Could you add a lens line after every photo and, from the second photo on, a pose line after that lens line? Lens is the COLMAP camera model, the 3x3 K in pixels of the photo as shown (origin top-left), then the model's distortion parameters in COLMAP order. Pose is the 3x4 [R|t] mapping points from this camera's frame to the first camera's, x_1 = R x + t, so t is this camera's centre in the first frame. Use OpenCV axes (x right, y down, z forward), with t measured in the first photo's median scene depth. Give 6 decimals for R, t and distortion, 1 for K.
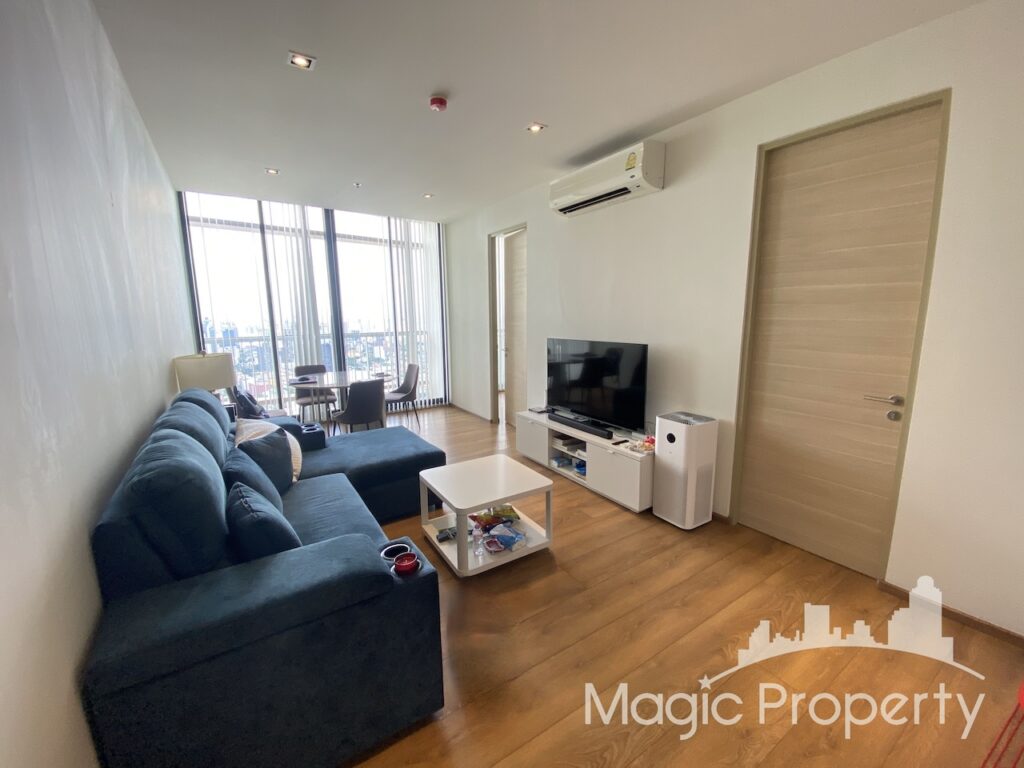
lens RADIAL K [[420.1, 0, 509.4], [0, 420.1, 382.7], [0, 0, 1]] dist [-0.002261, -0.008931]
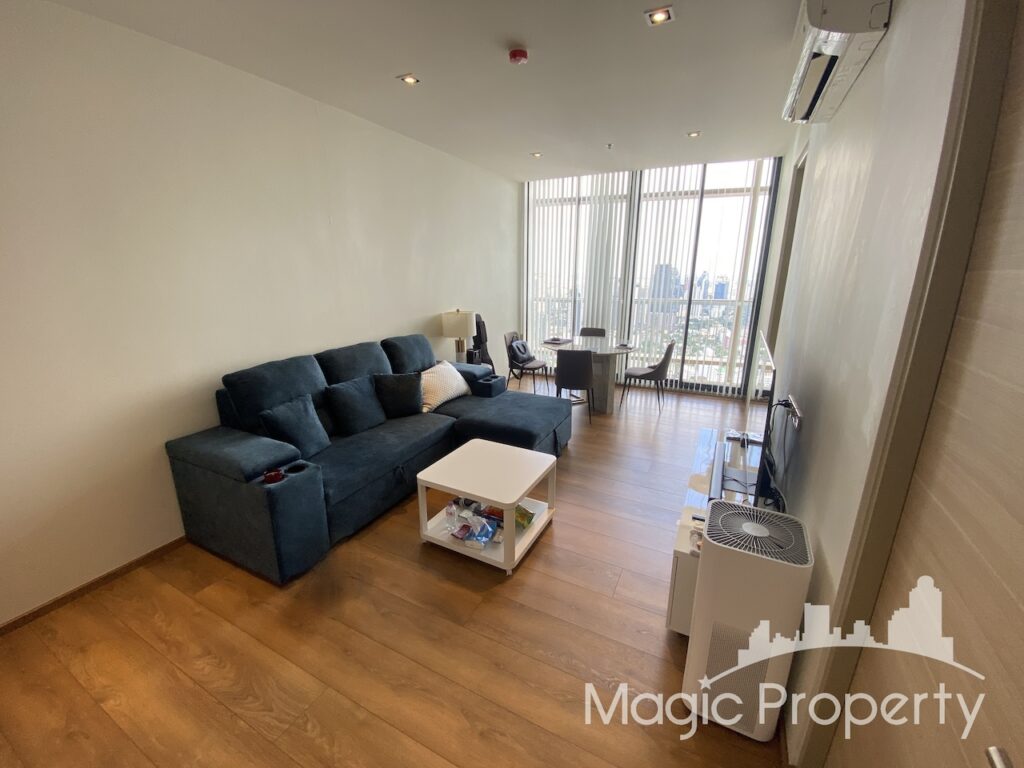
lens RADIAL K [[420.1, 0, 510.1], [0, 420.1, 384.4], [0, 0, 1]] dist [-0.002261, -0.008931]
pose [[0.496230, 0.239236, -0.834579, 0.781710], [-0.166800, 0.969648, 0.178777, -0.144471], [0.852018, 0.050493, 0.521072, 0.579468]]
